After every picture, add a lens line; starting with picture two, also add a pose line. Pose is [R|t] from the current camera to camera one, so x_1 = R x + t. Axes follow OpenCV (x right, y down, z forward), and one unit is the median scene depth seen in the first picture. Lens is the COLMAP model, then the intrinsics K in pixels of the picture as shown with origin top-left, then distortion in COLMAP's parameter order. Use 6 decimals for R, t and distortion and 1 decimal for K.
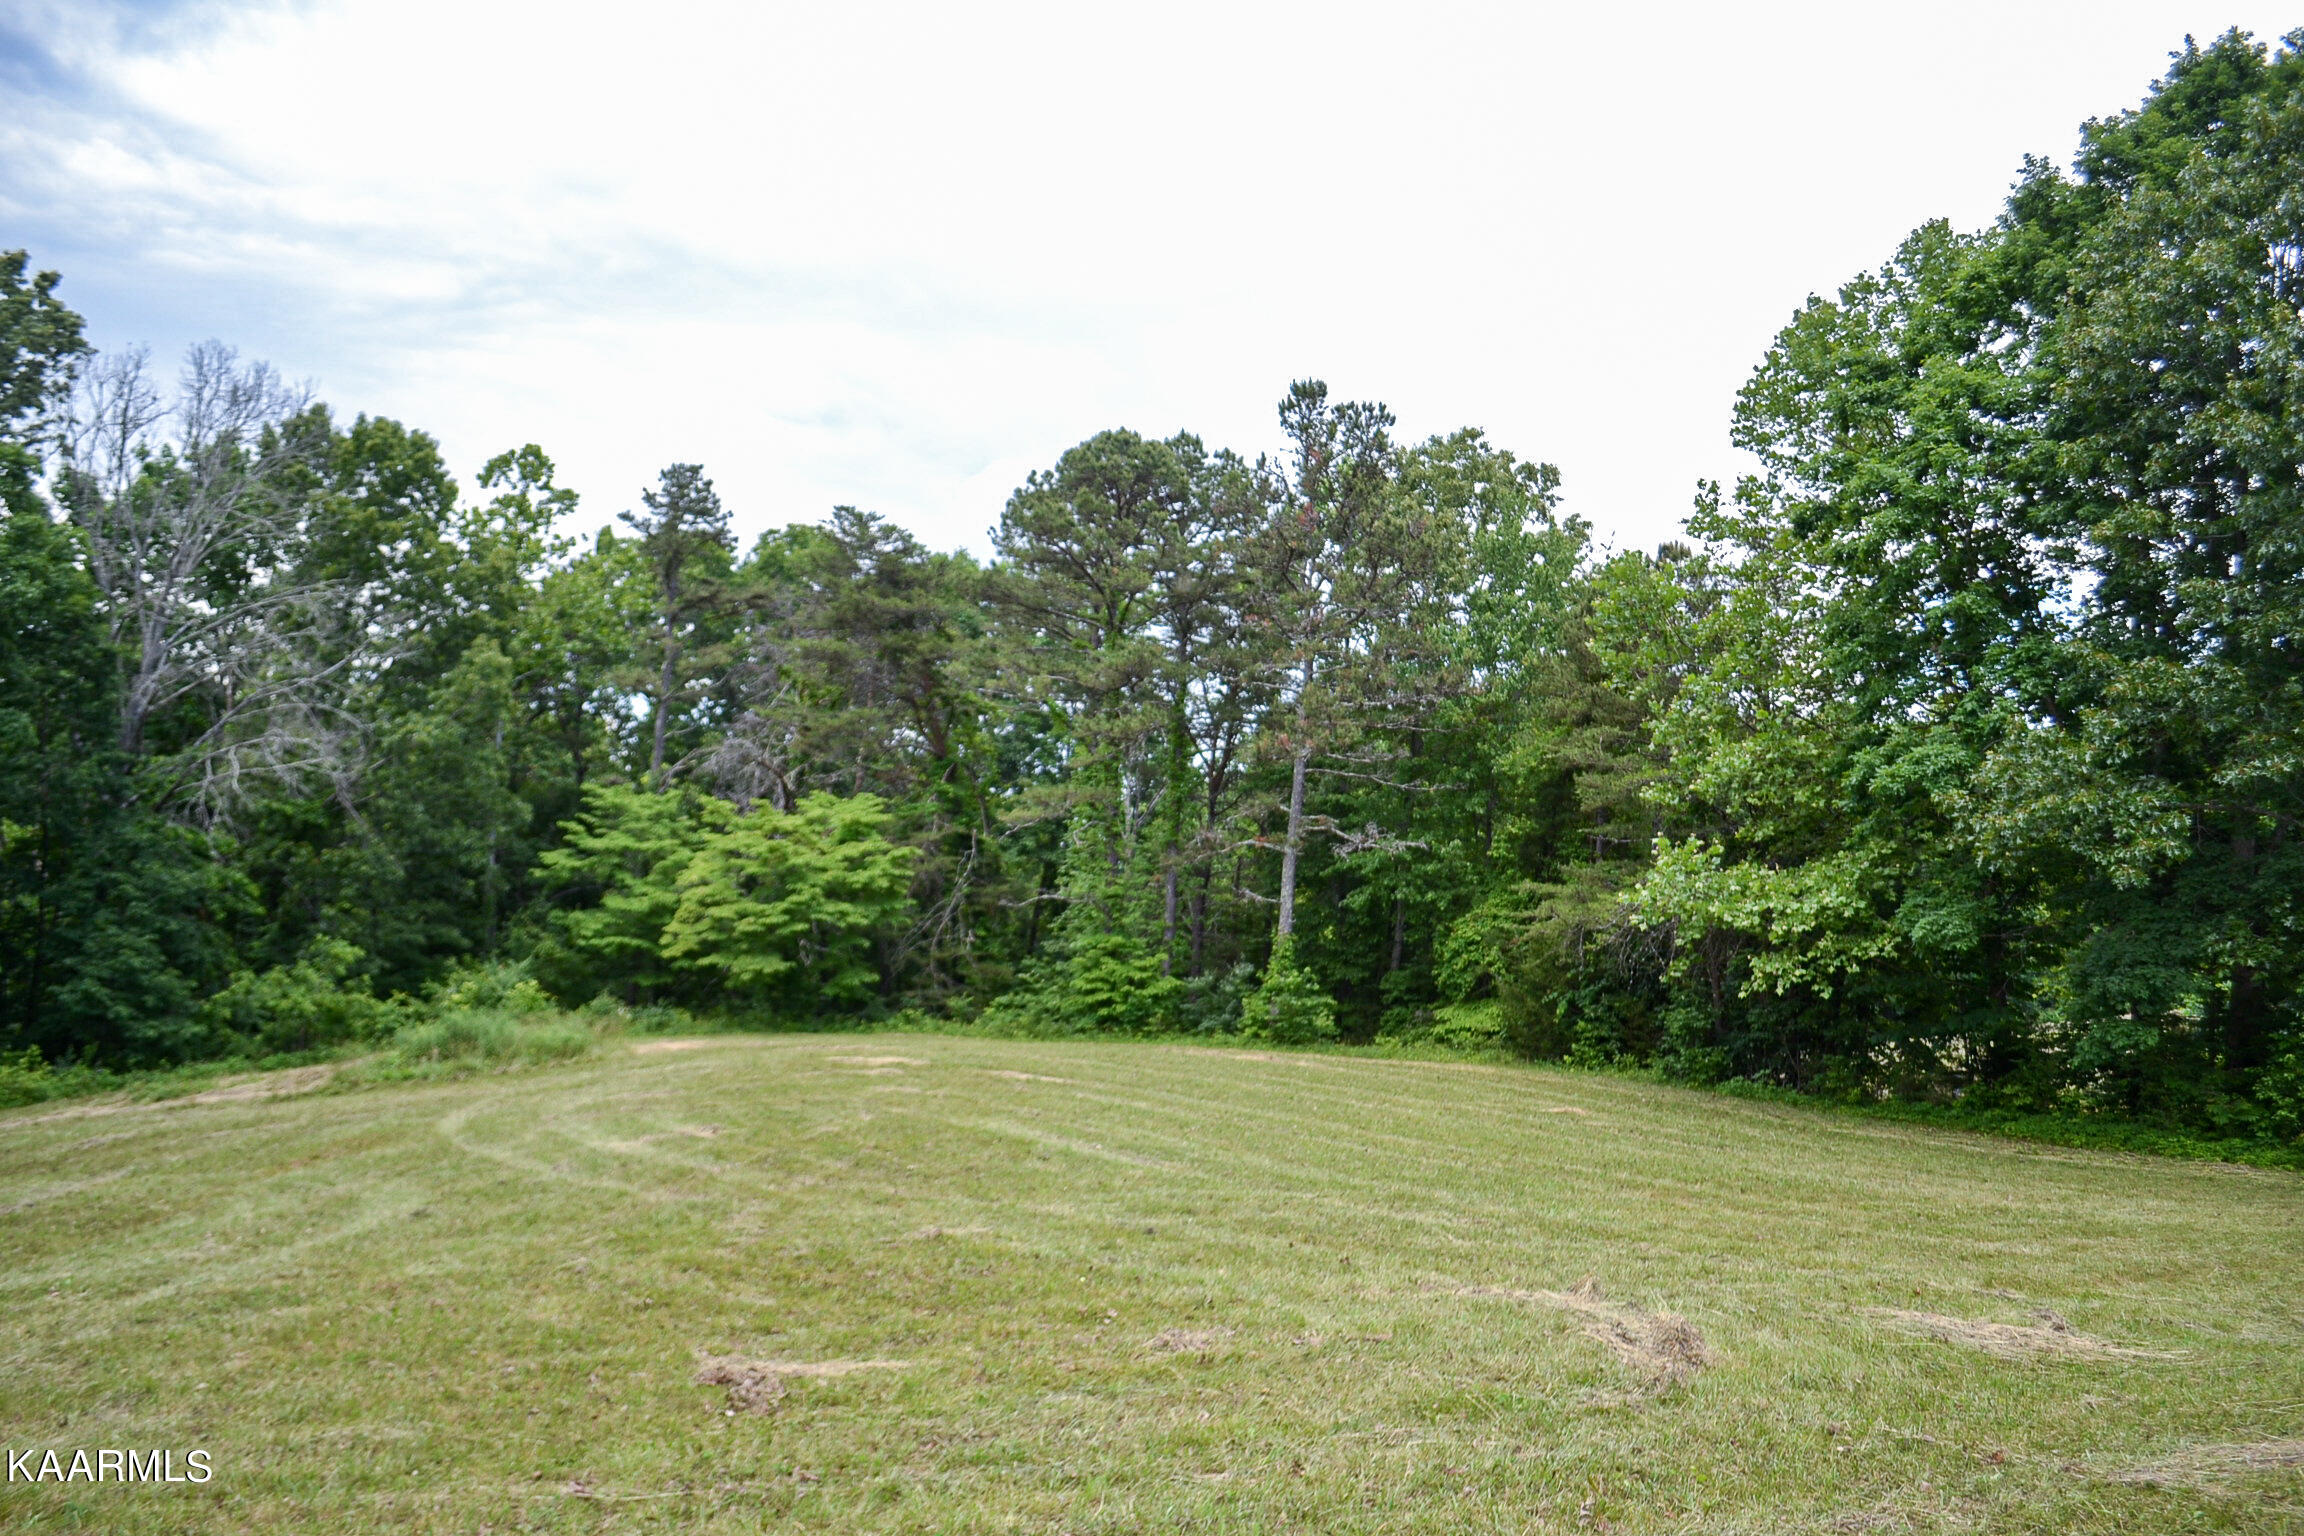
lens RADIAL K [[1836.6, 0, 1161.6], [0, 1836.6, 786.0], [0, 0, 1]] dist [-0.084160, 0.010292]
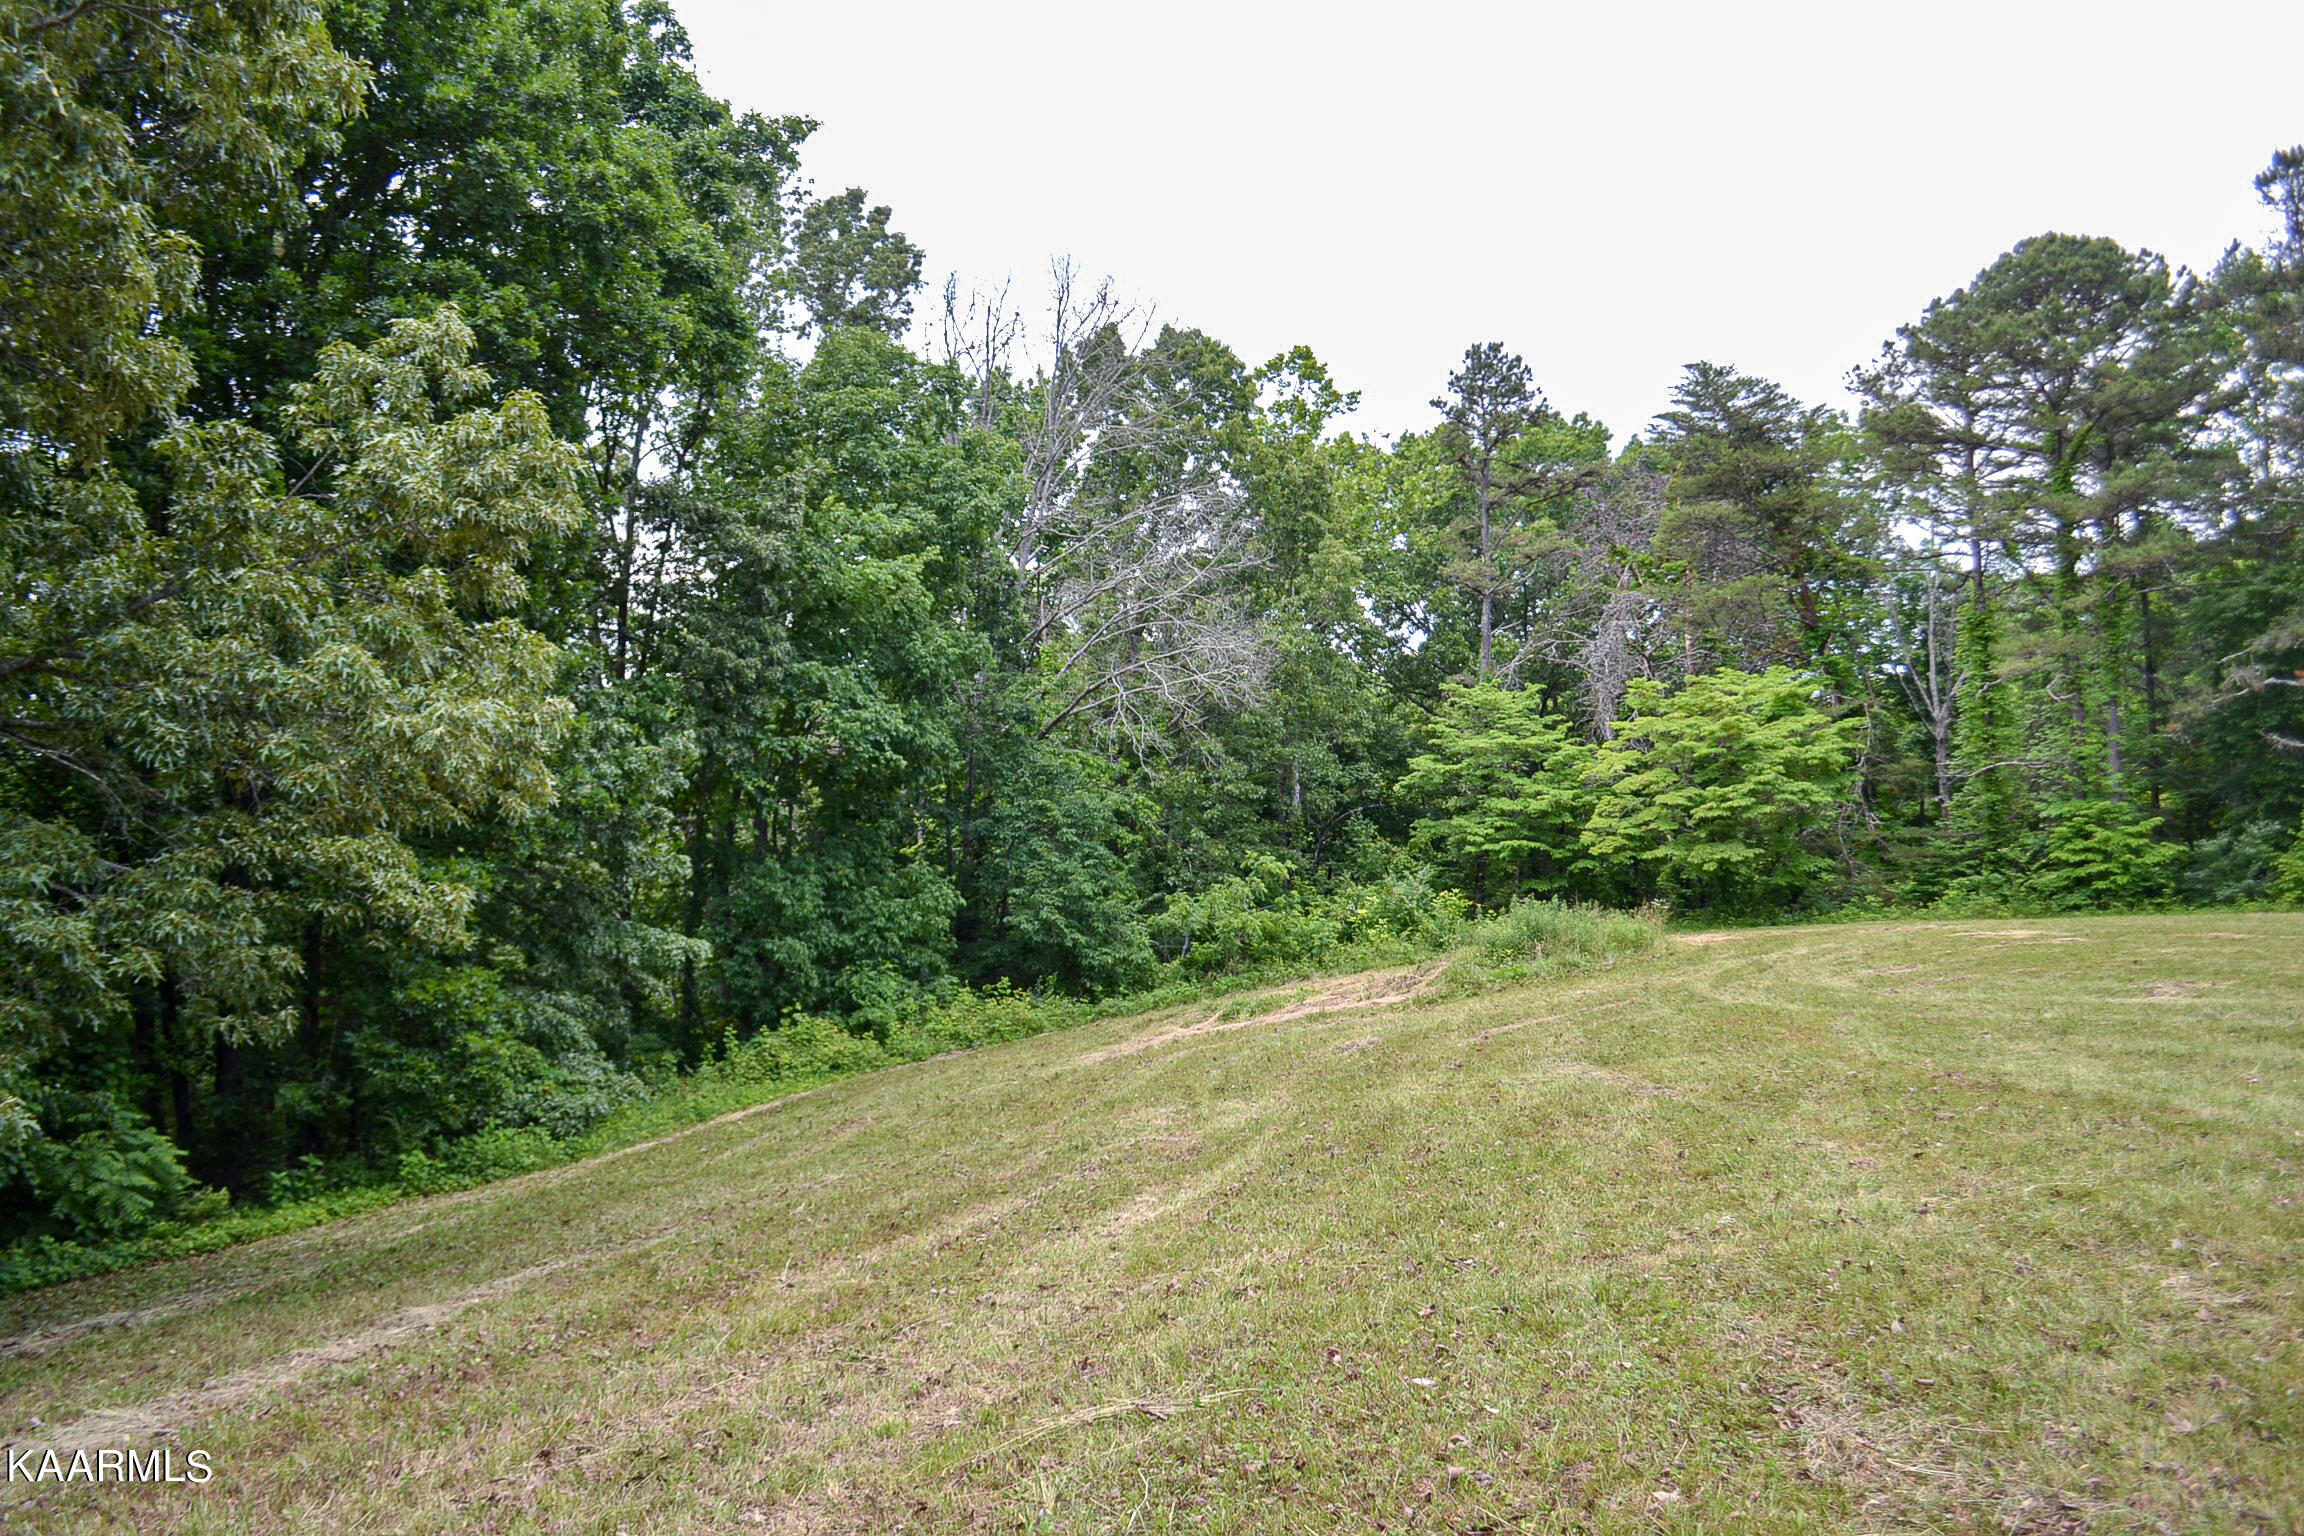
lens RADIAL K [[1851.4, 0, 1154.3], [0, 1851.4, 780.8], [0, 0, 1]] dist [-0.092825, 0.022414]
pose [[0.964418, -0.067278, -0.255678, -0.273007], [0.074596, 0.997032, 0.019021, 0.024224], [0.253640, -0.037416, 0.966575, 0.044060]]
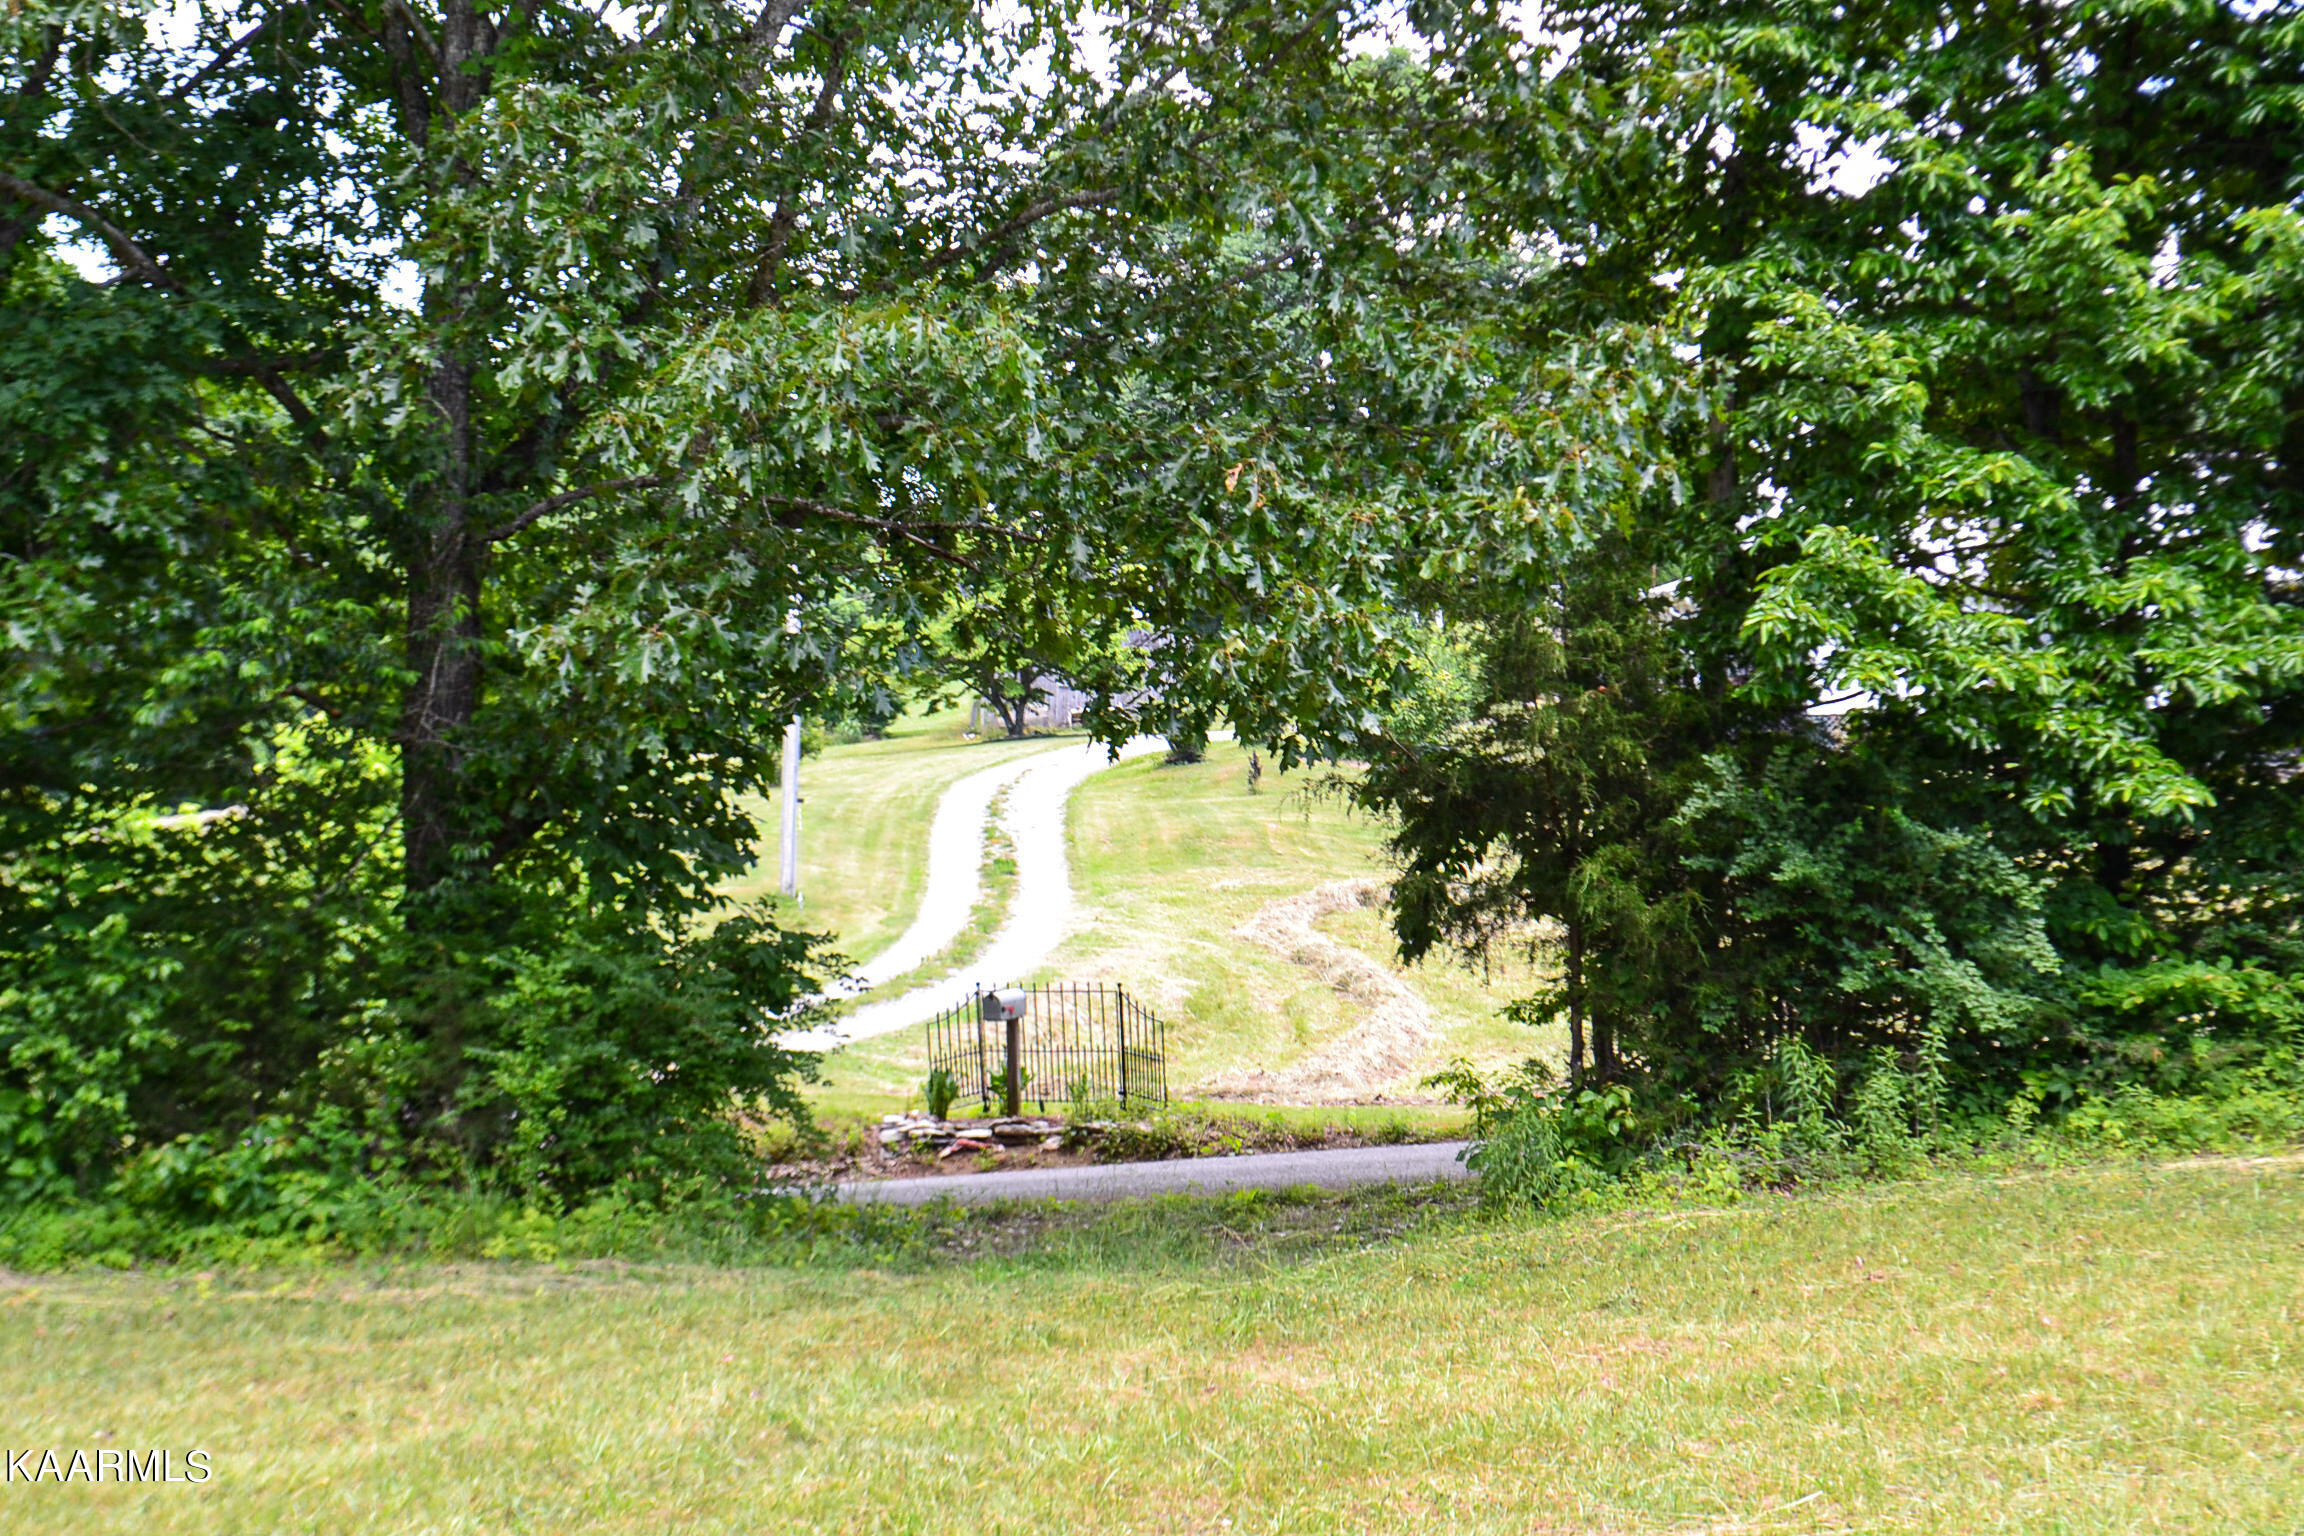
lens RADIAL K [[4687.4, 0, 1151.0], [0, 4687.4, 837.5], [0, 0, 1]] dist [0.065213, 0.063983]
pose [[0.630150, -0.057804, 0.774319, 0.046968], [-0.013909, 0.996225, 0.085688, 0.033650], [-0.776349, -0.064766, 0.626968, 0.173392]]
